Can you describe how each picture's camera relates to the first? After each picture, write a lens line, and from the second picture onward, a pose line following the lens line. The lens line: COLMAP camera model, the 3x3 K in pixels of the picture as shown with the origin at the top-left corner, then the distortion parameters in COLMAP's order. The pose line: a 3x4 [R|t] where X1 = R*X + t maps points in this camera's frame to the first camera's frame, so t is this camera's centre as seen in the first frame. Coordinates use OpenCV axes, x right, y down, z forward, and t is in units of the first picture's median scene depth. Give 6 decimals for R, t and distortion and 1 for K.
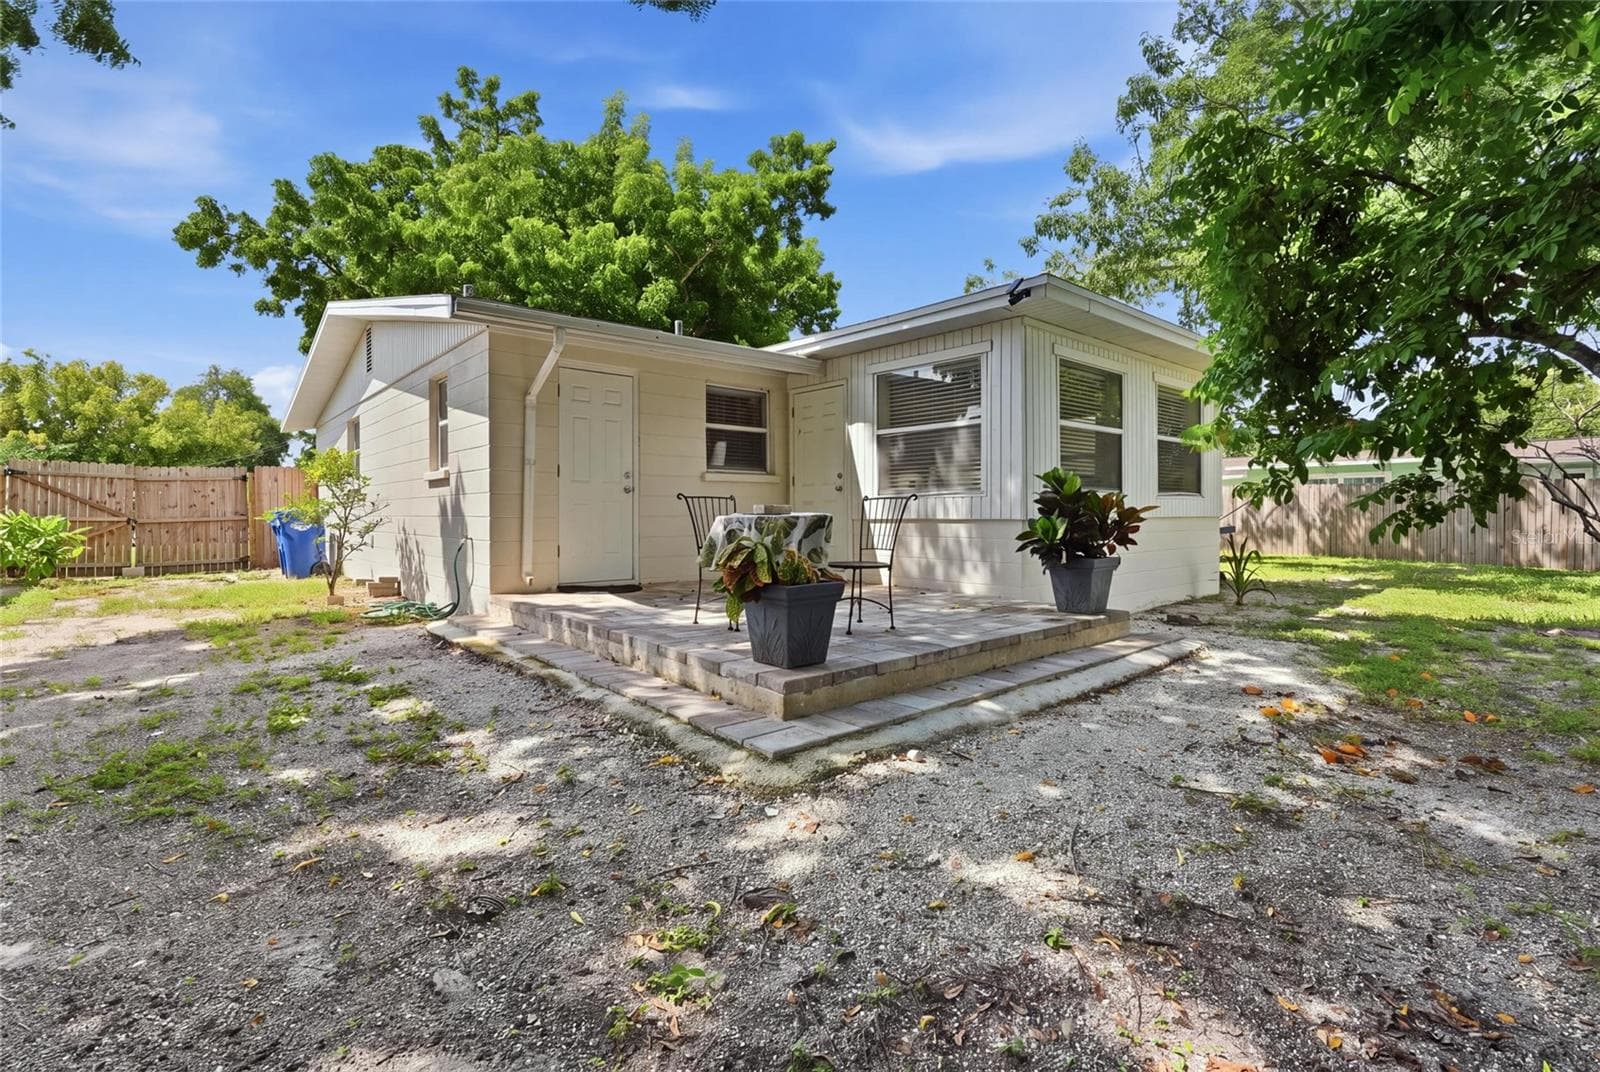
lens RADIAL K [[716.4, 0, 800.2], [0, 716.4, 522.6], [0, 0, 1]] dist [0.002374, 0.000455]
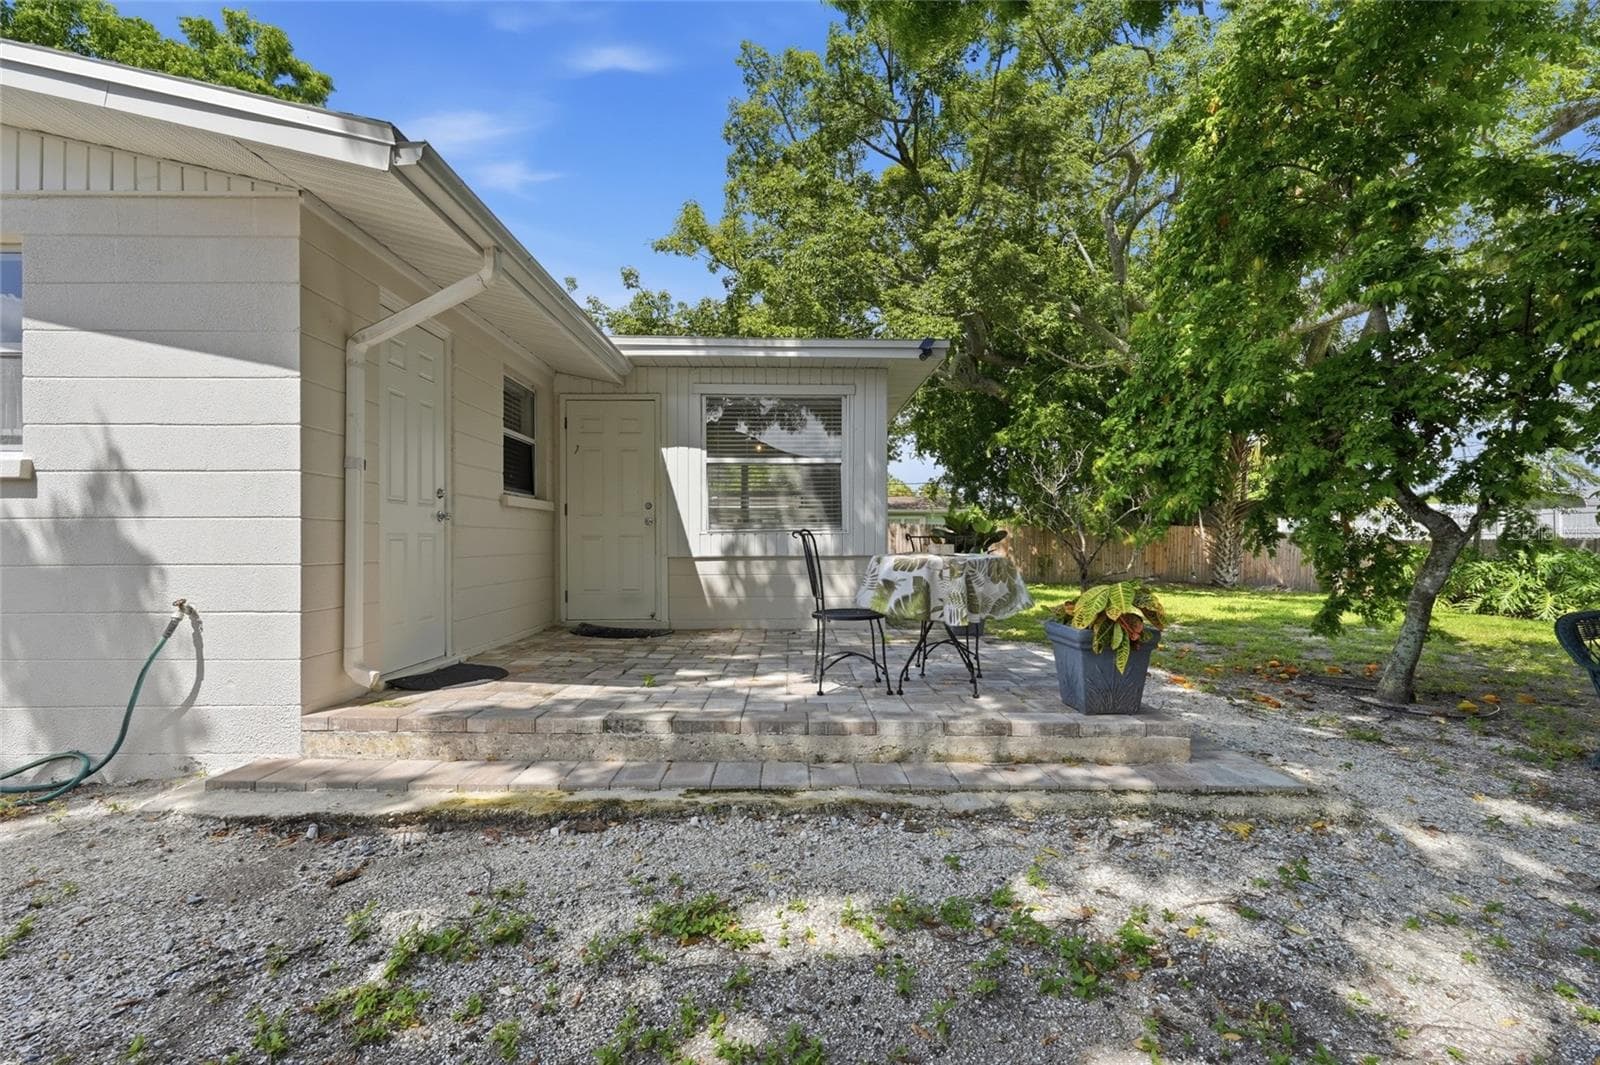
lens RADIAL K [[716.4, 0, 800.2], [0, 716.4, 519.1], [0, 0, 1]] dist [0.002374, 0.000455]
pose [[0.638744, 0.023133, 0.769072, -0.524830], [0.016833, 0.998889, -0.044026, -0.009714], [-0.769235, 0.041067, 0.637644, 0.353574]]
